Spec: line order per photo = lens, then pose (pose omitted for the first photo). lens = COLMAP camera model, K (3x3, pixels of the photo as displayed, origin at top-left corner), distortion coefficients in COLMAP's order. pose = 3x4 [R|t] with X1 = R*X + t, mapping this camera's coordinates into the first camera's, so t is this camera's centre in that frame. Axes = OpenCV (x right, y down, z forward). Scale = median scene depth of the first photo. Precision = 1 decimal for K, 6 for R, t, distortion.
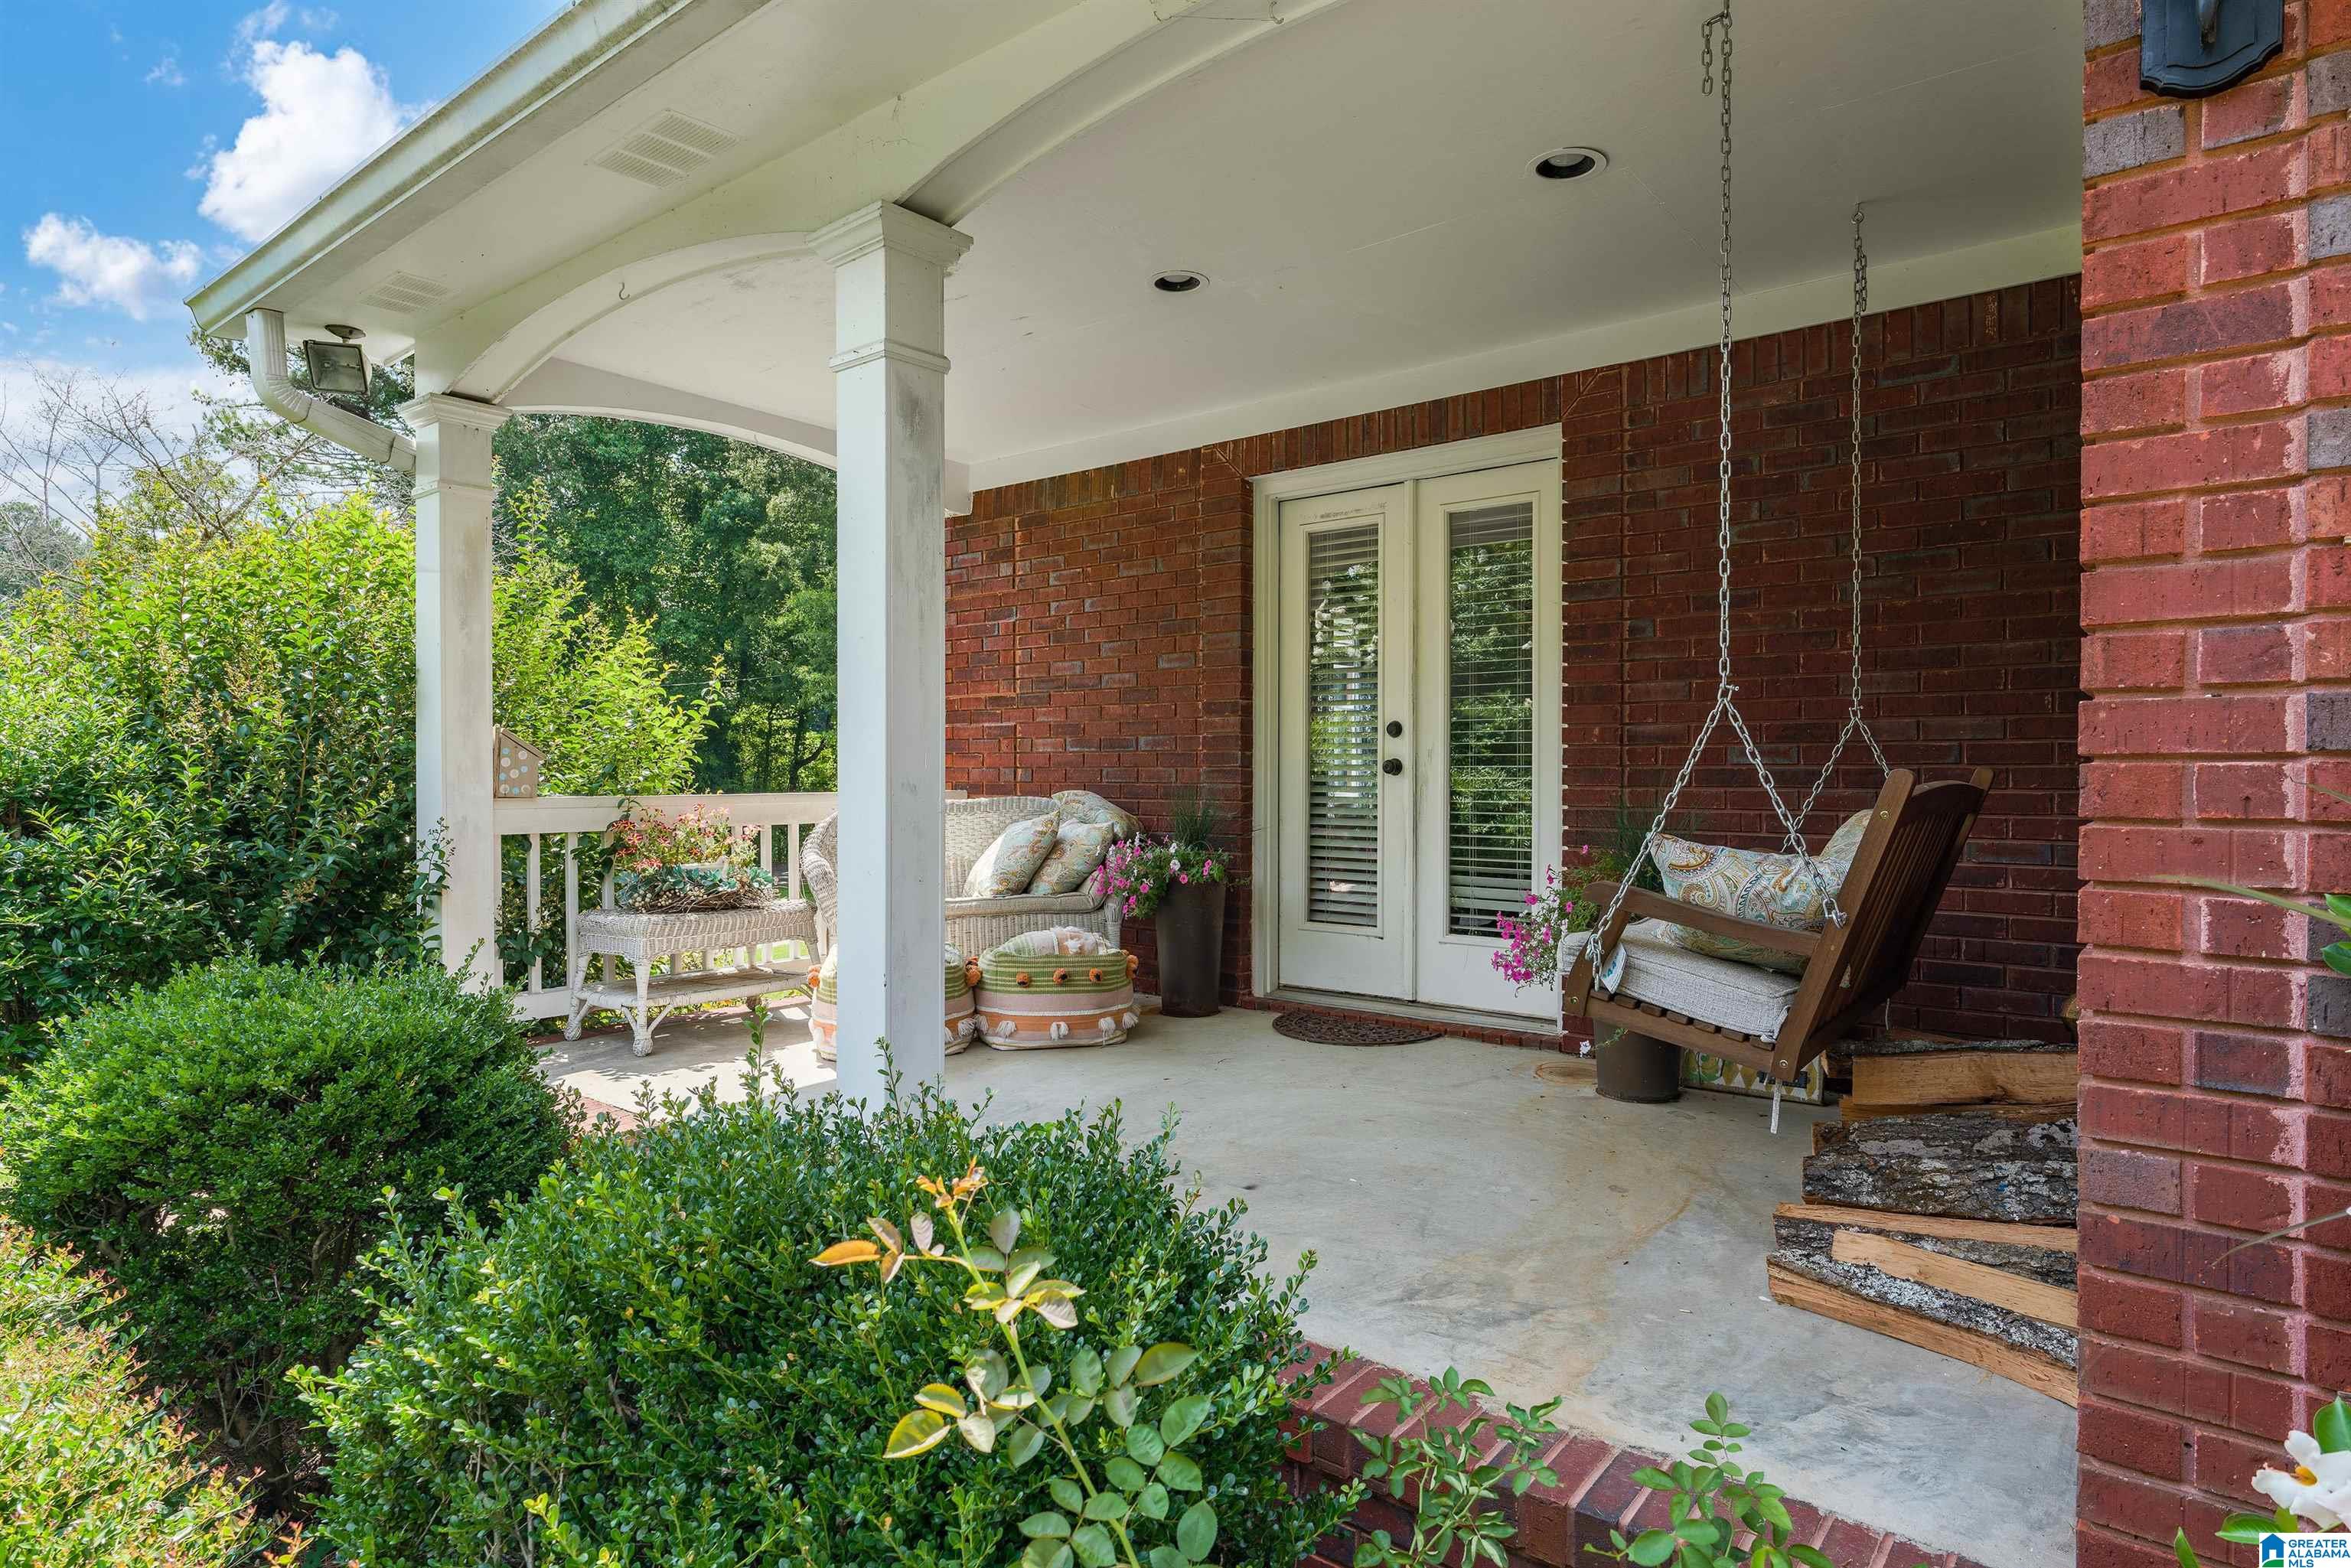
lens RADIAL K [[1290.9, 0, 1175.5], [0, 1290.9, 784.0], [0, 0, 1]] dist [0.015082, 0.000362]
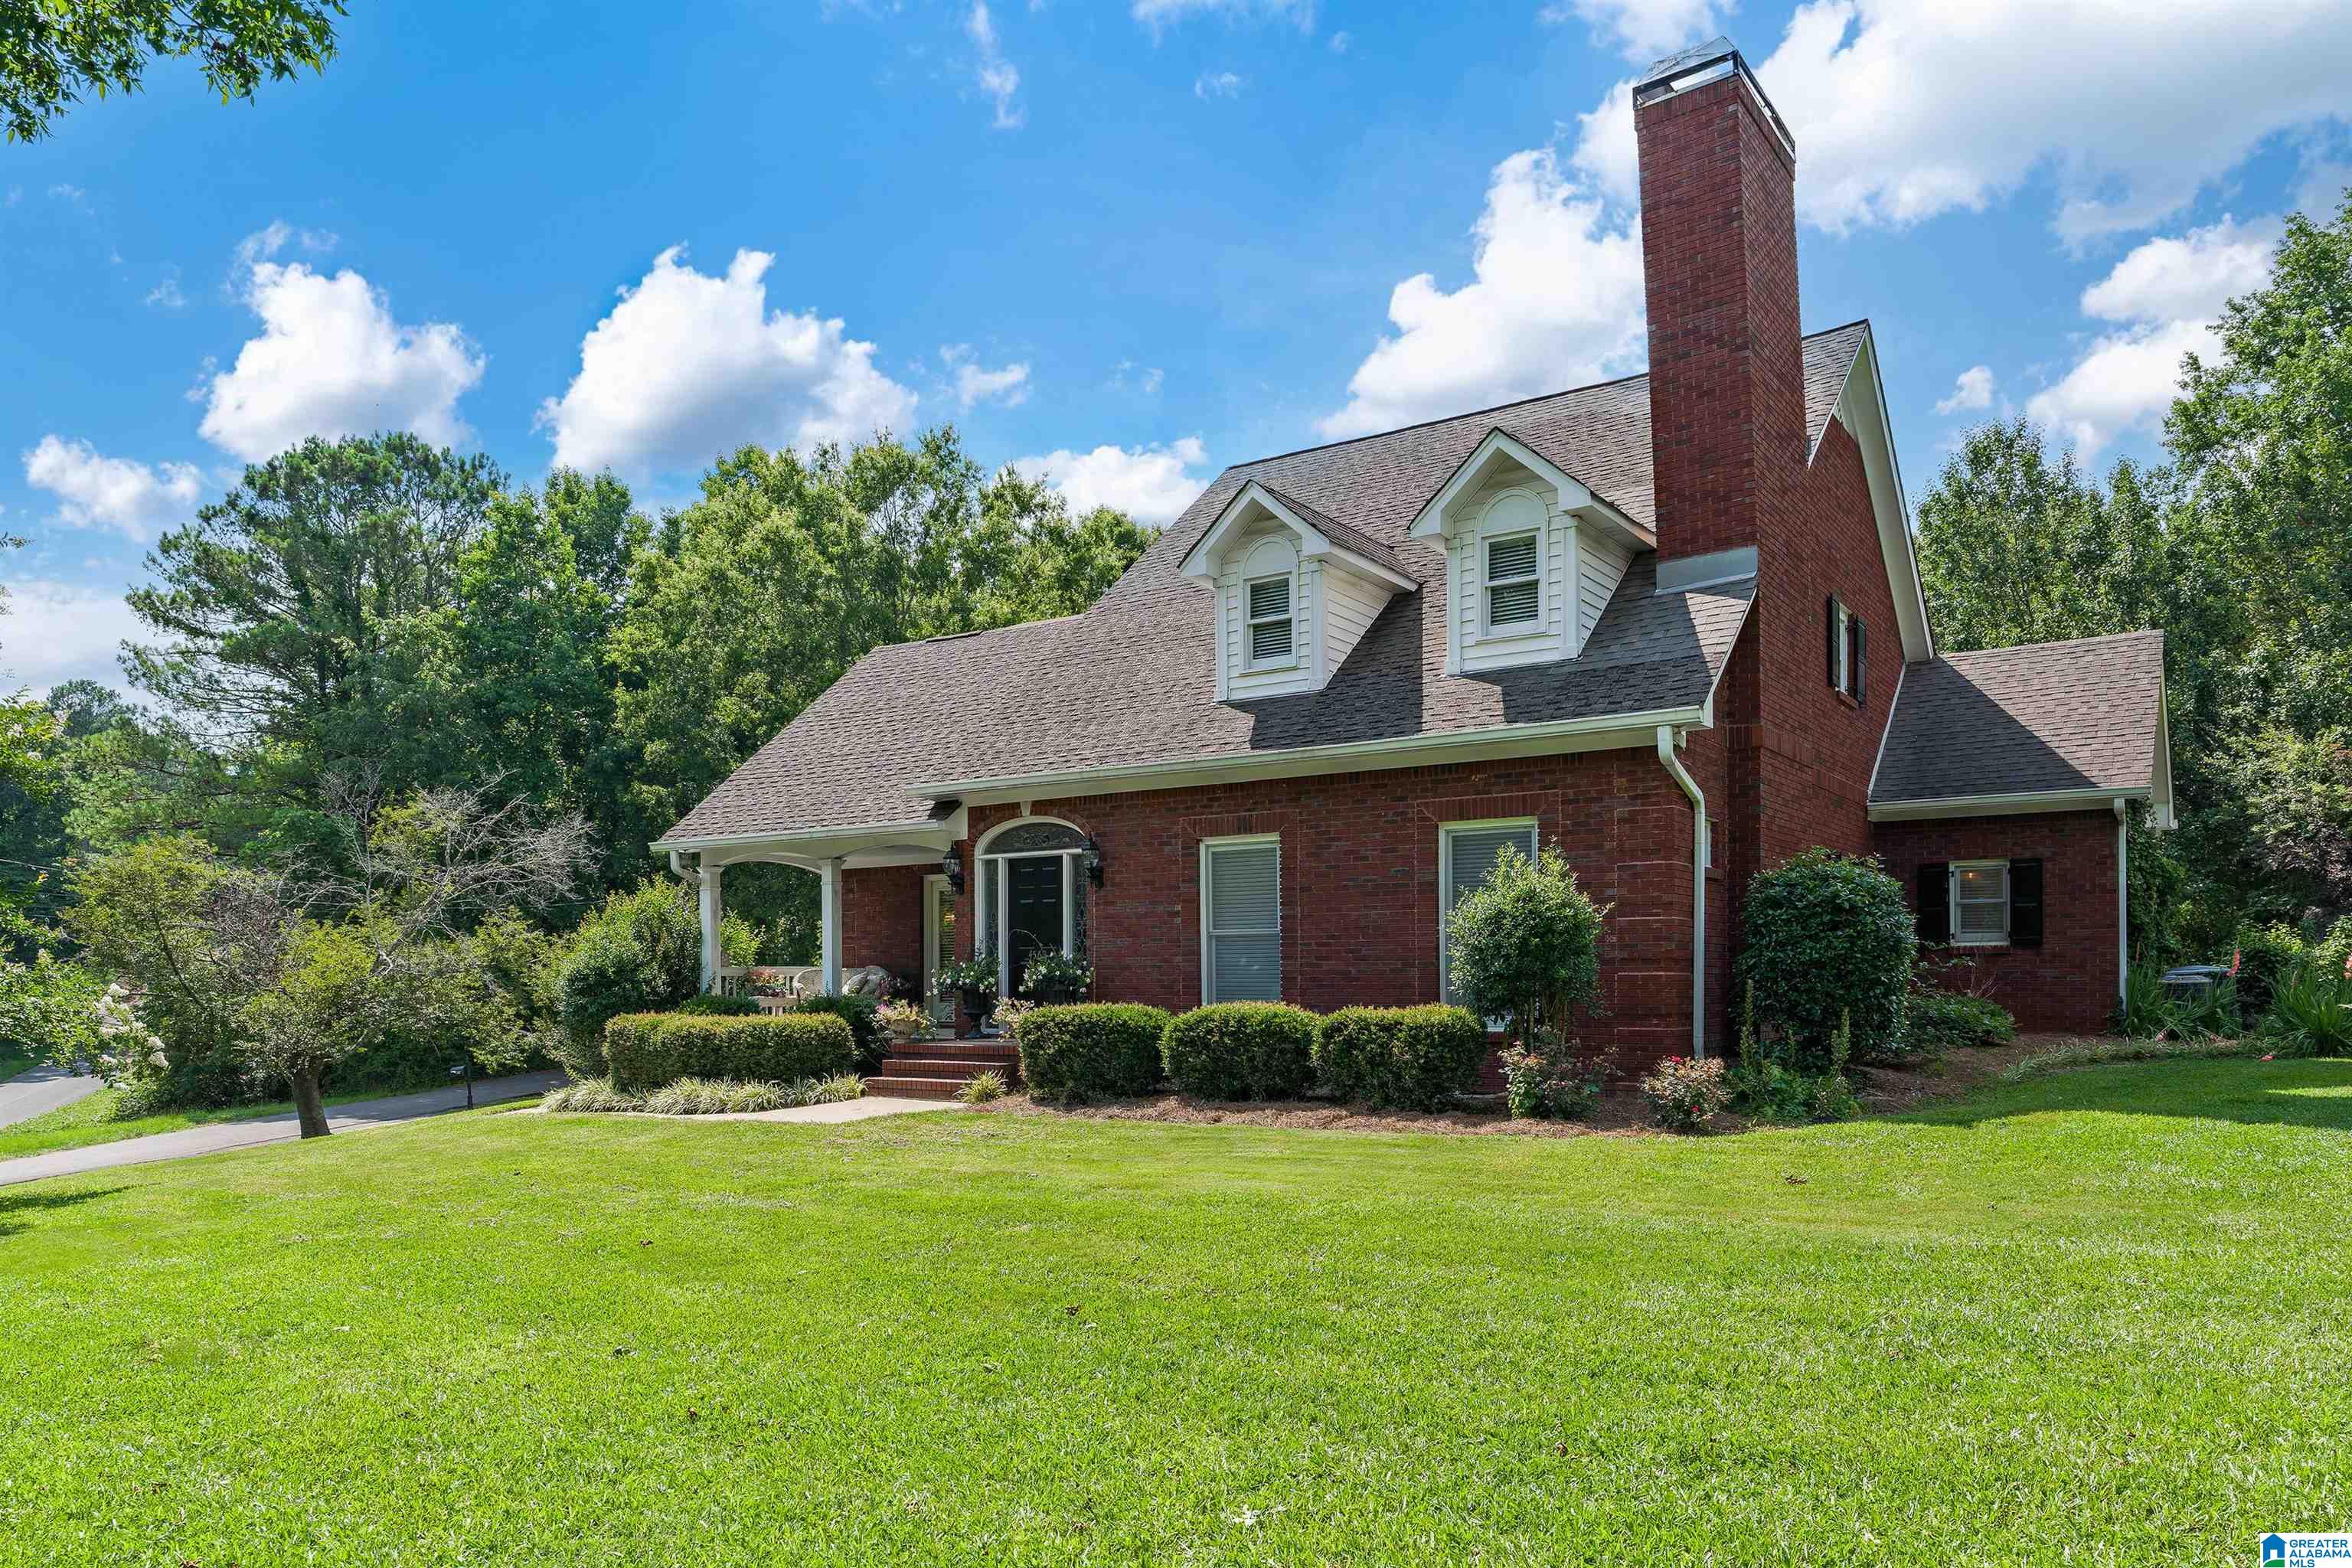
lens RADIAL K [[1291.5, 0, 1176.0], [0, 1291.5, 784.0], [0, 0, 1]] dist [0.015082, 0.000362]
pose [[0.992222, 0.011995, 0.123901, 0.031386], [0.007380, 0.987927, -0.154746, 0.007093], [-0.124262, 0.154457, 0.980154, -0.272171]]
